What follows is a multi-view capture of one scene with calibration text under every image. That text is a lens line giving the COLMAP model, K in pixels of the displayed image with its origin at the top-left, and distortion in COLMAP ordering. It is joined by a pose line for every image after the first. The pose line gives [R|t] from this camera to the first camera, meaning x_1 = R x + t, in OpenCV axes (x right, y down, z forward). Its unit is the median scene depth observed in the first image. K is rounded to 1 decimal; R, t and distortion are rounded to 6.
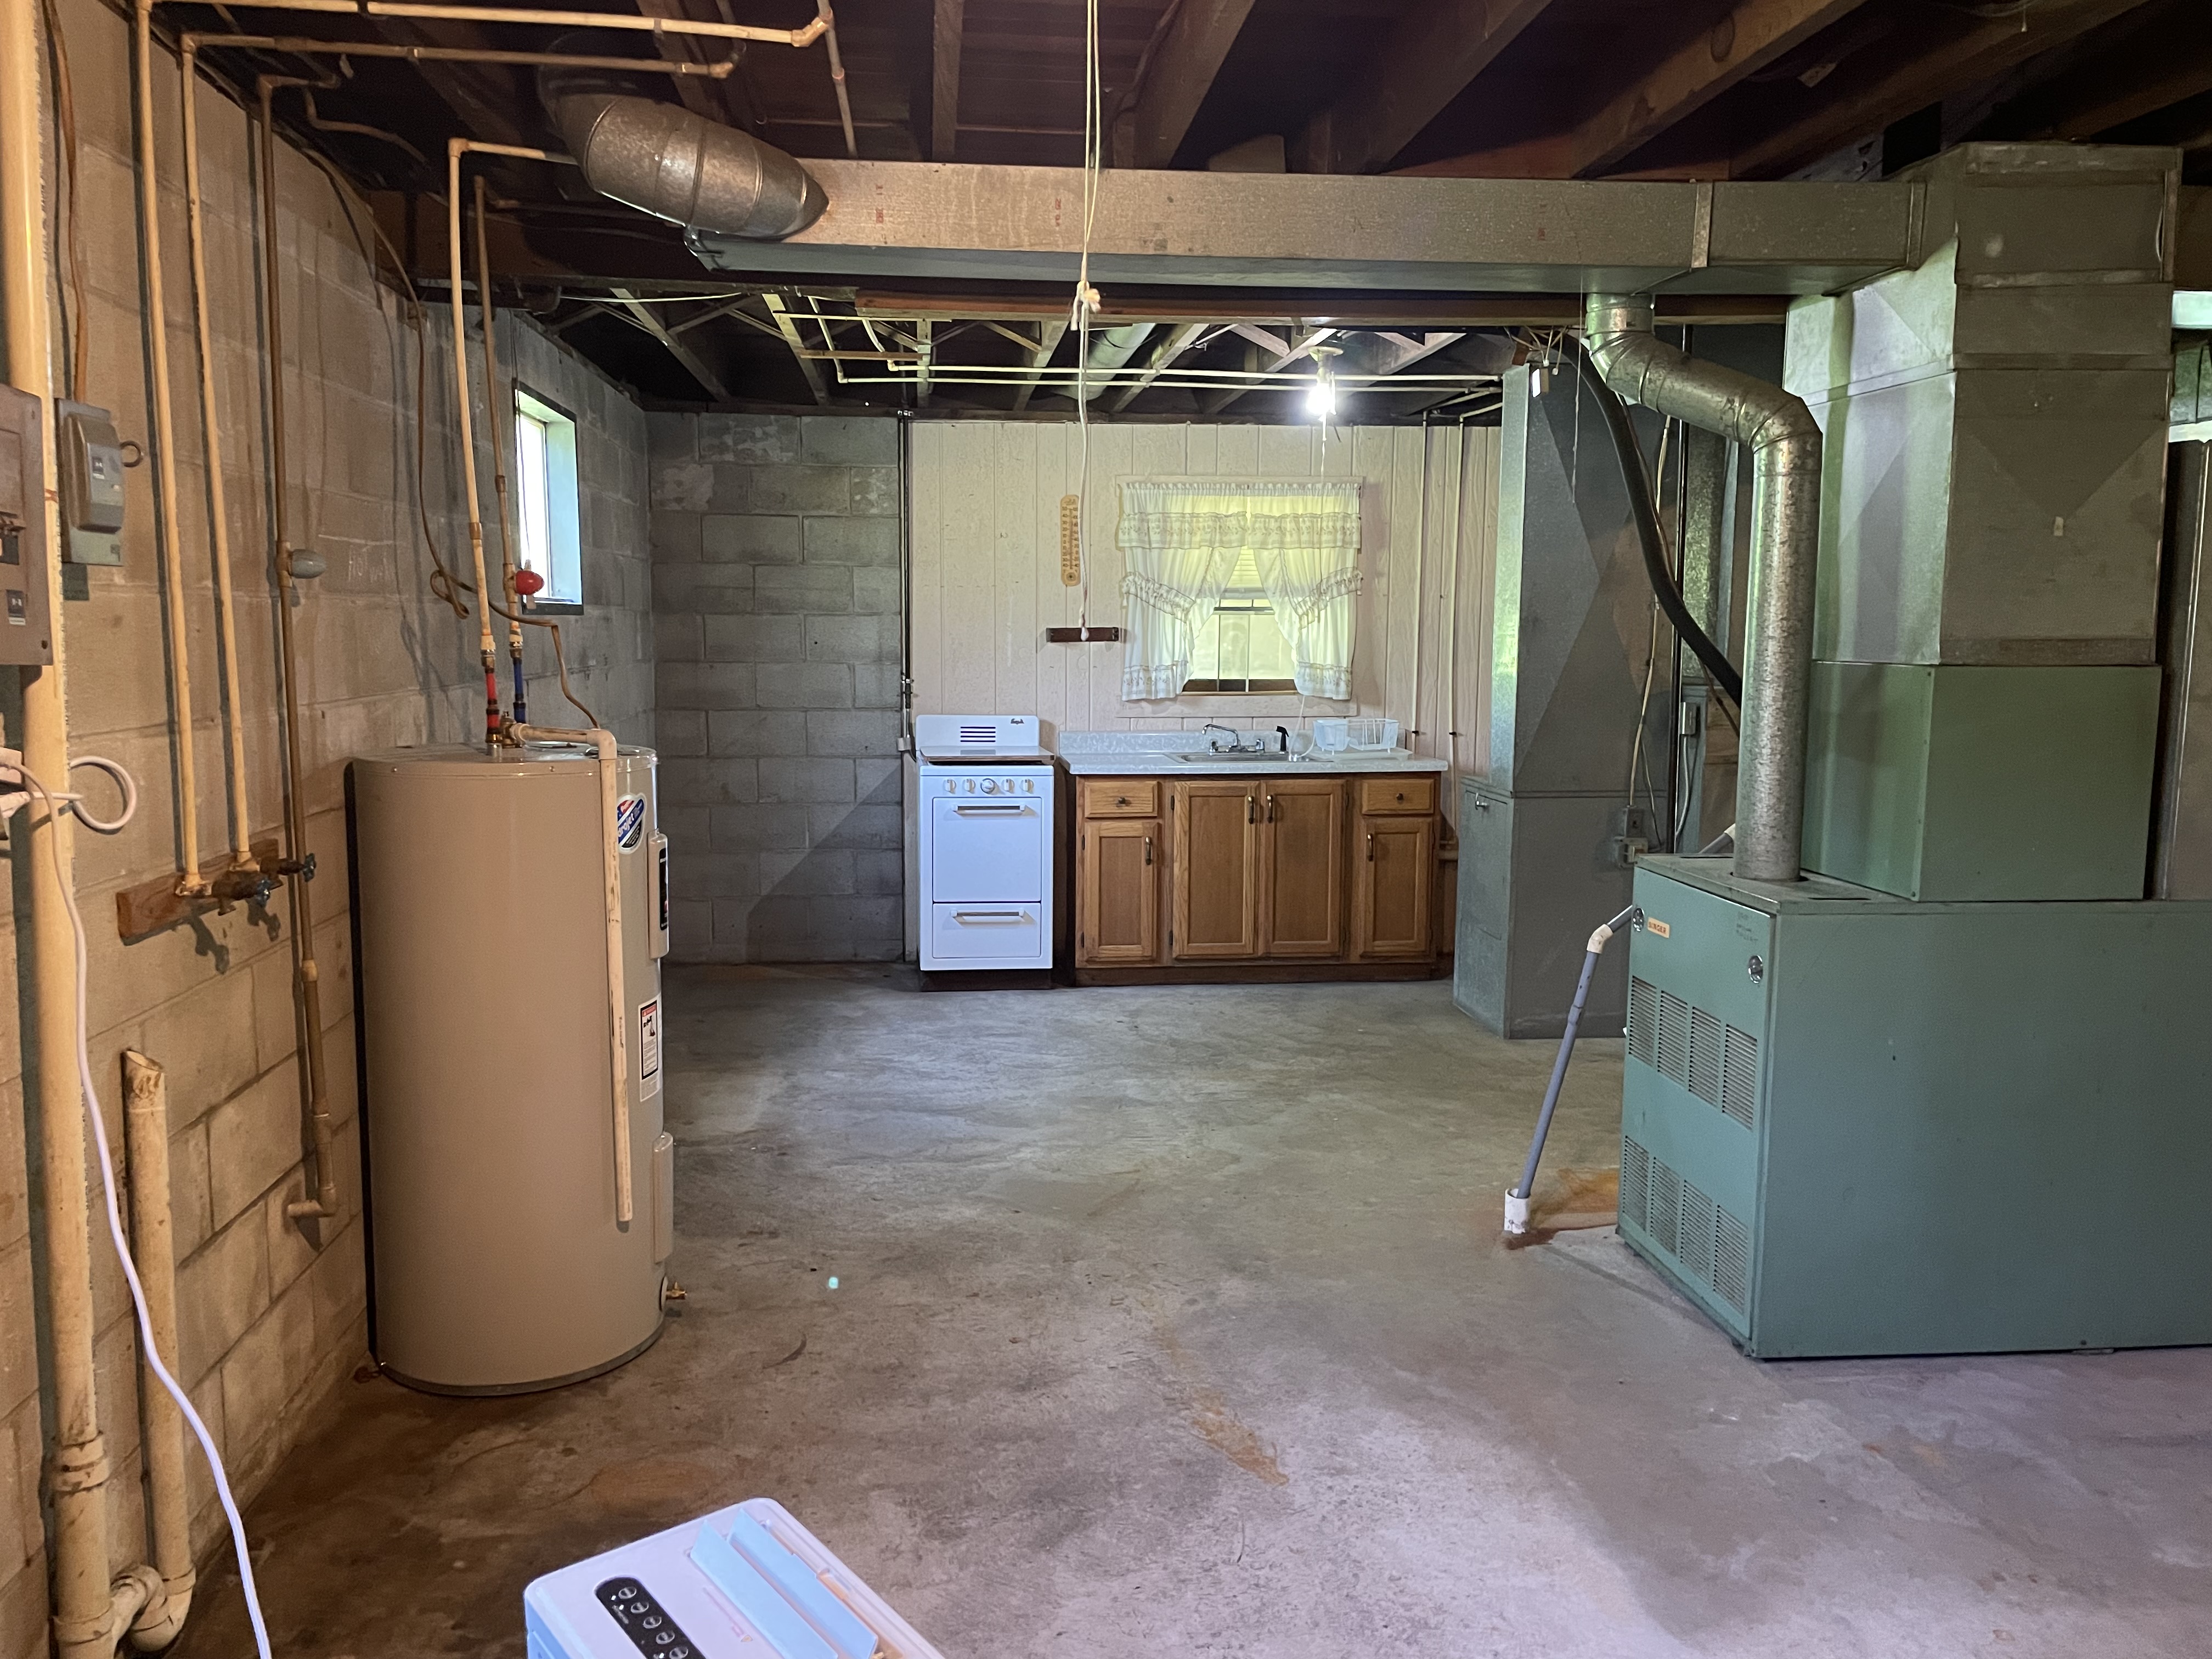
lens RADIAL K [[1673.6, 0, 1104.6], [0, 1673.6, 819.4], [0, 0, 1]] dist [0.053818, -0.035188]
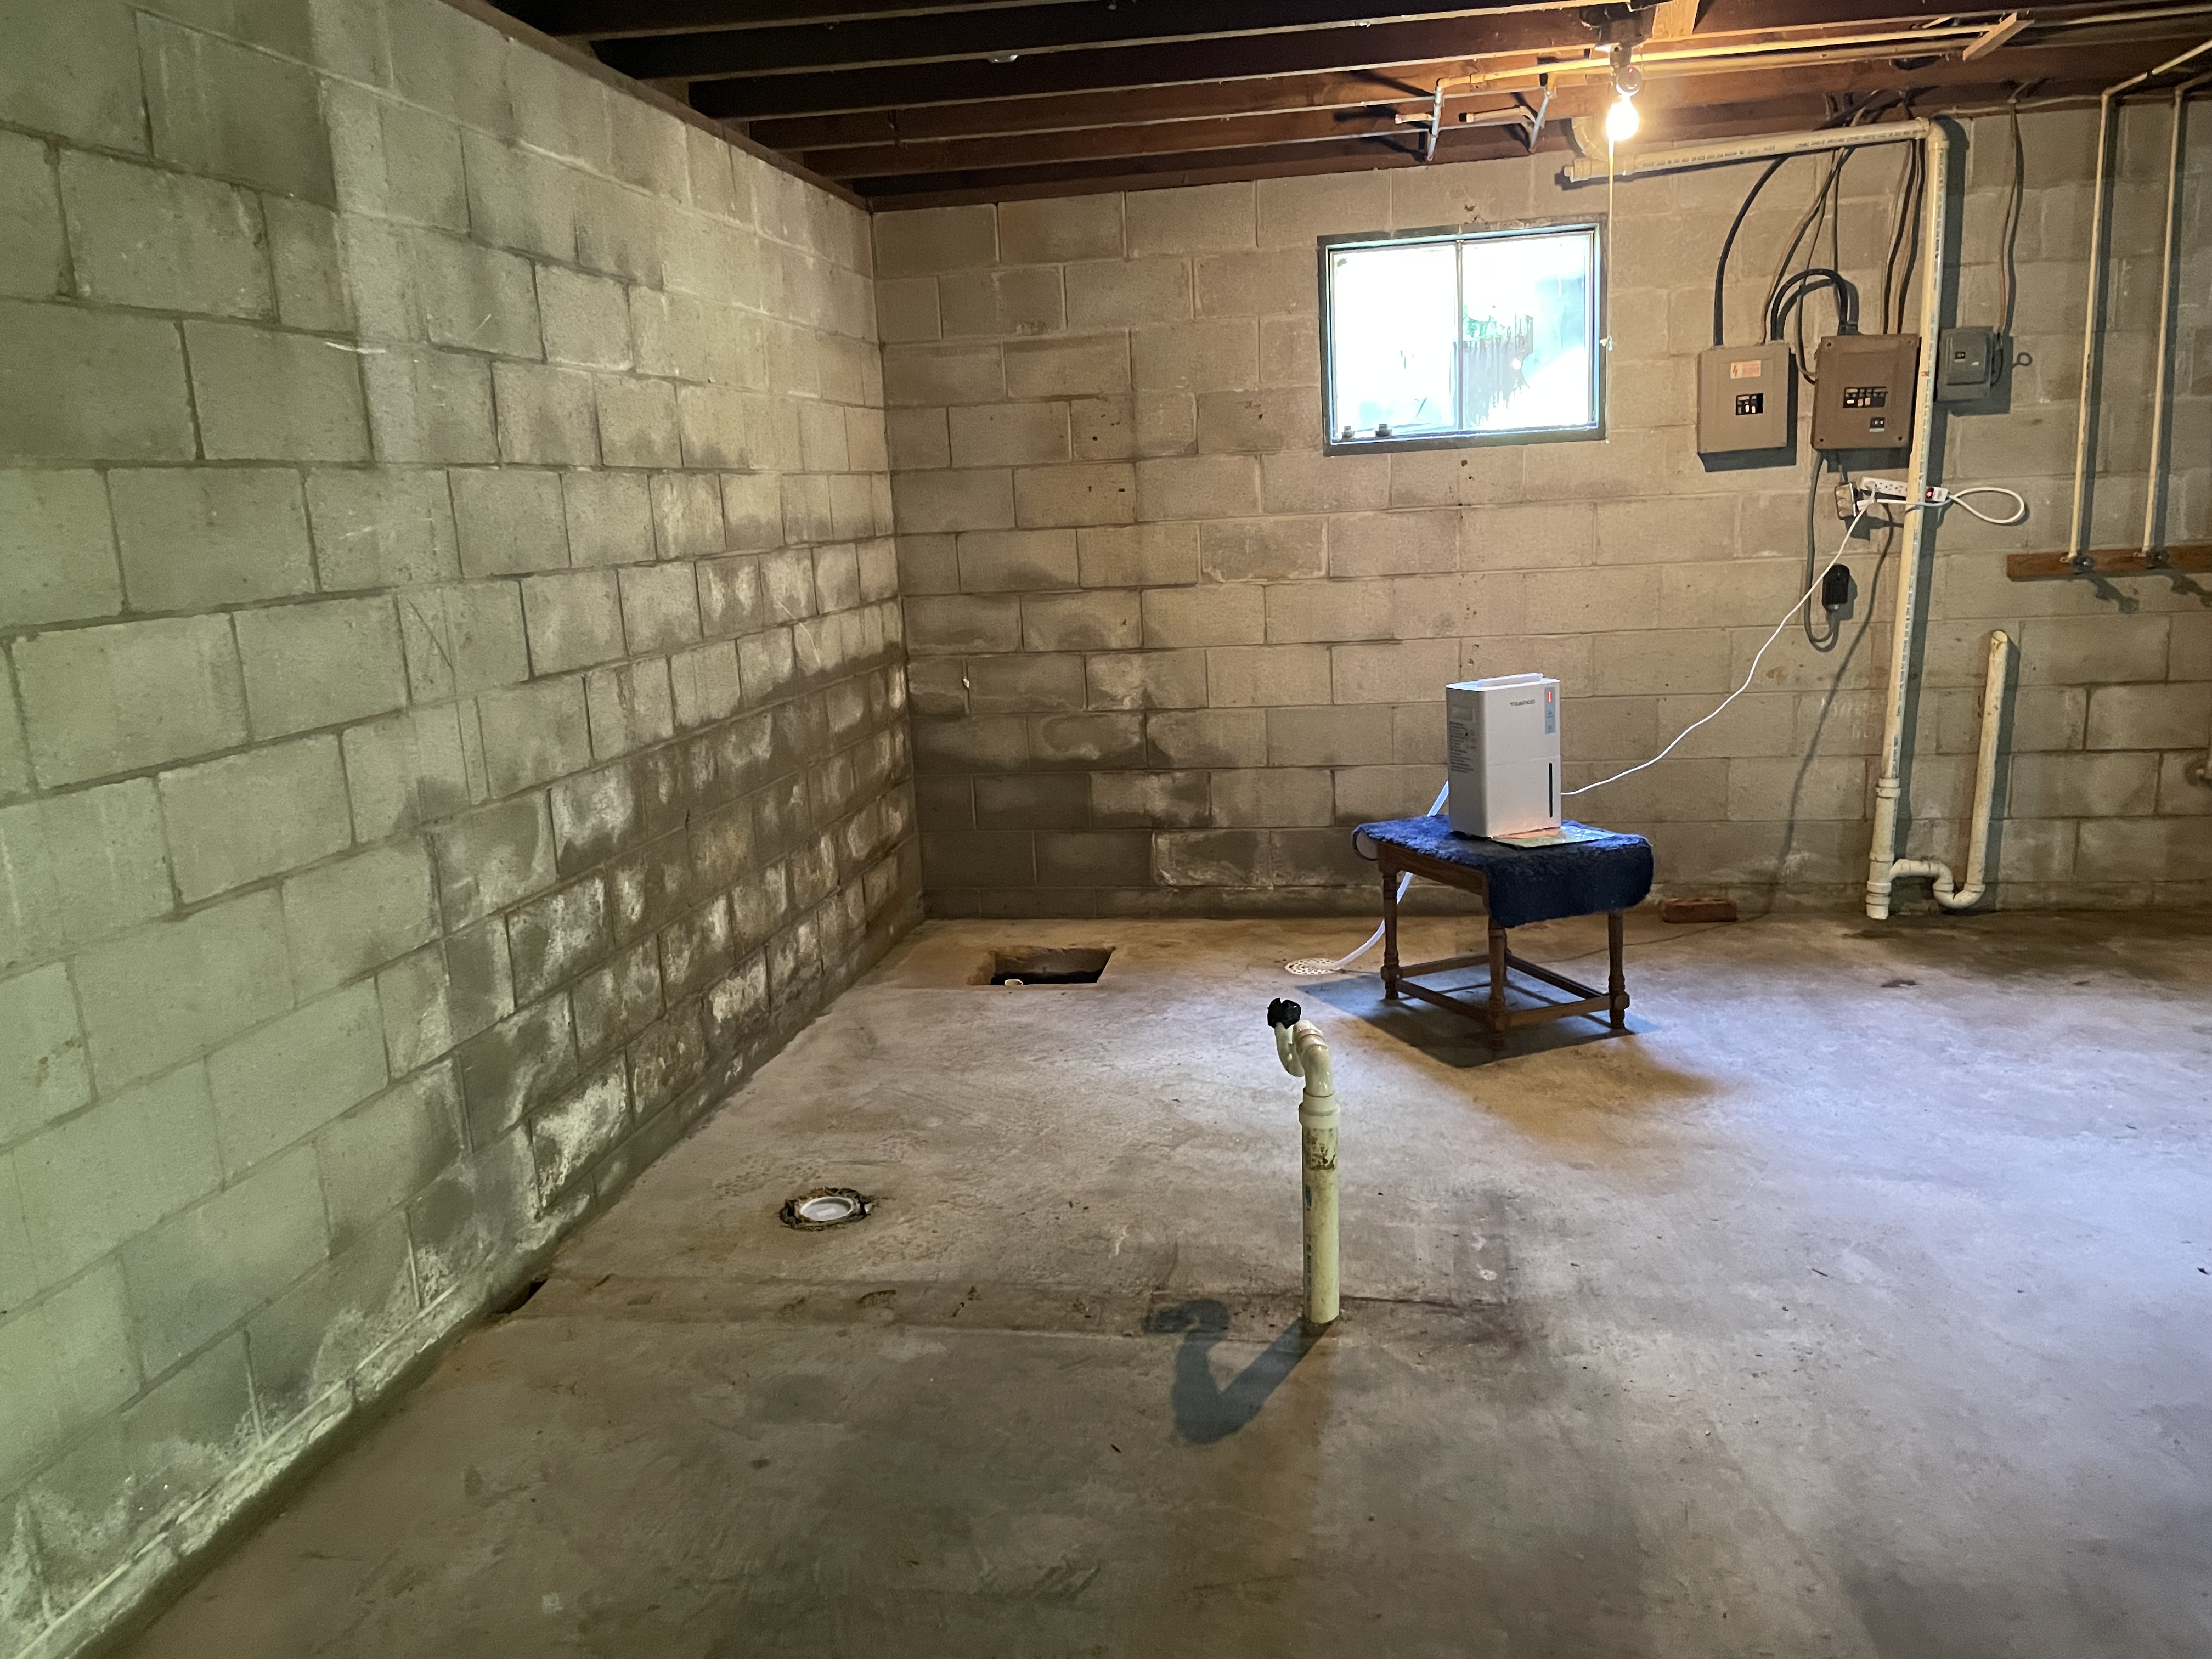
lens RADIAL K [[1673.6, 0, 1117.7], [0, 1673.6, 840.0], [0, 0, 1]] dist [0.053818, -0.035188]
pose [[-0.267236, 0.199402, -0.942774, 1.499862], [-0.071151, 0.971603, 0.225668, -0.007734], [0.961001, 0.127386, -0.245460, 0.424787]]
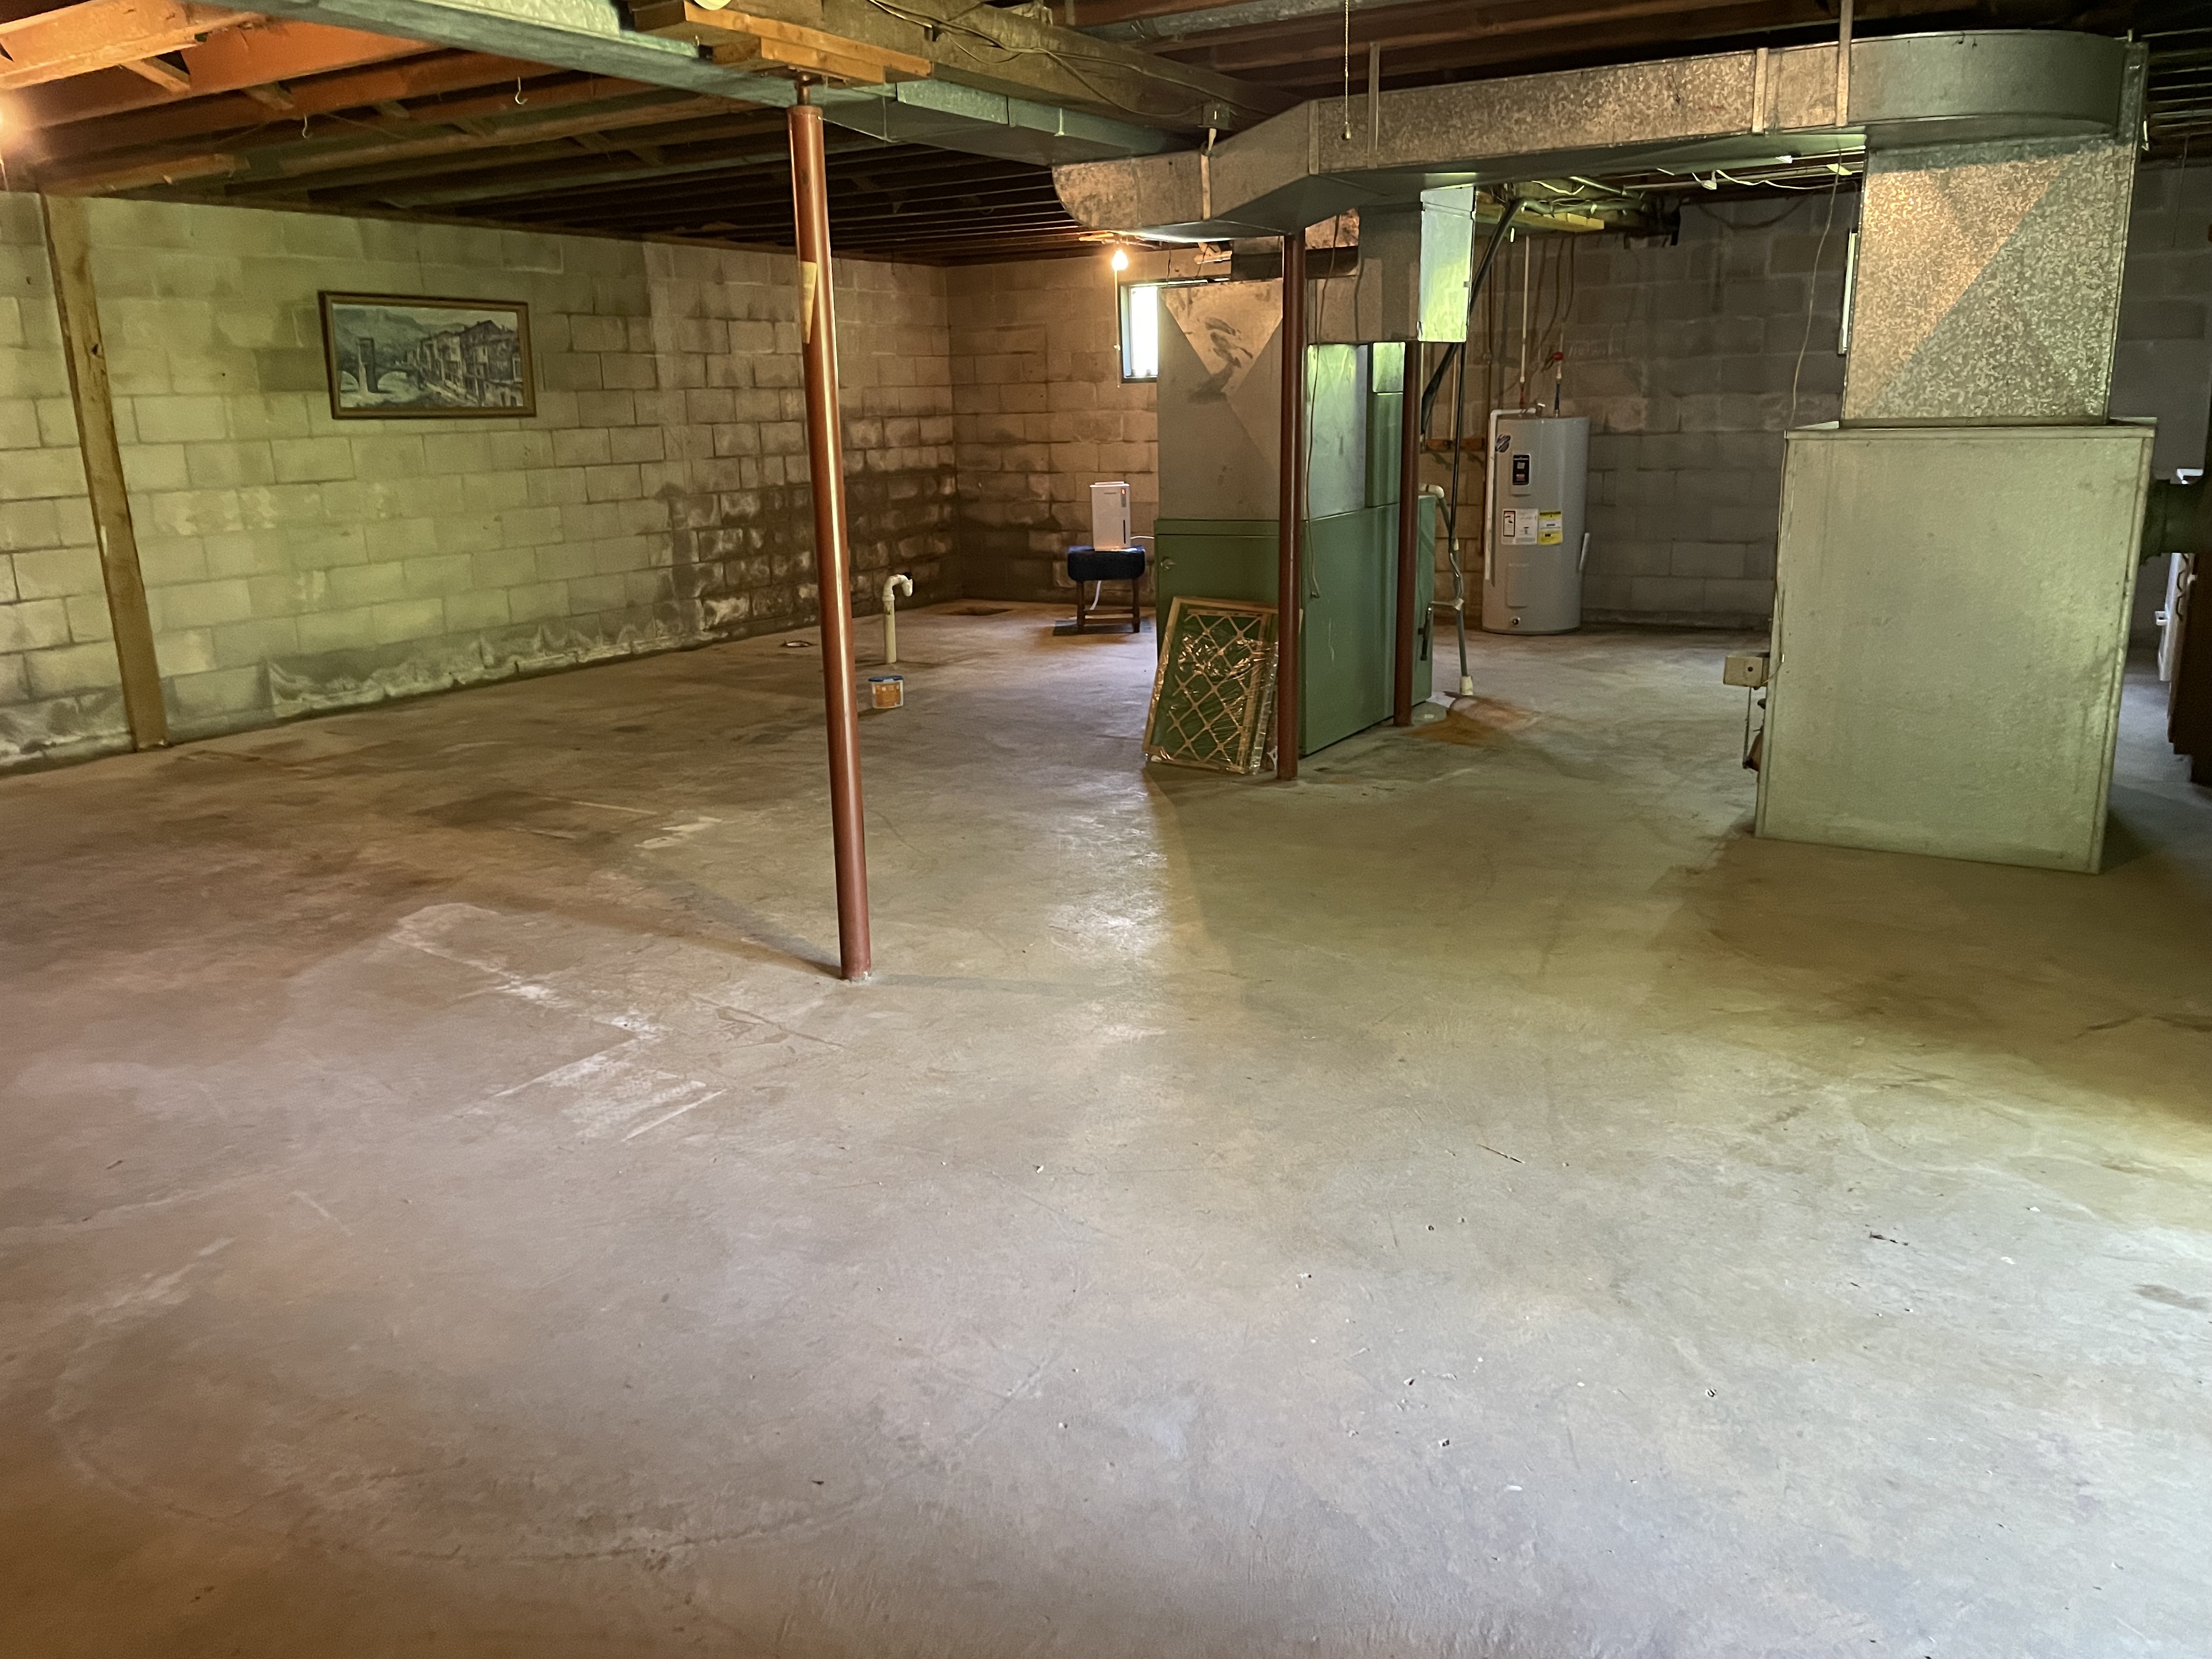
lens RADIAL K [[1673.6, 0, 1095.7], [0, 1673.6, 823.7], [0, 0, 1]] dist [0.053818, -0.035188]
pose [[-0.610713, 0.202619, -0.765490, 2.939965], [-0.076968, 0.946942, 0.312053, -0.273865], [0.788102, 0.249493, -0.562715, 2.647495]]
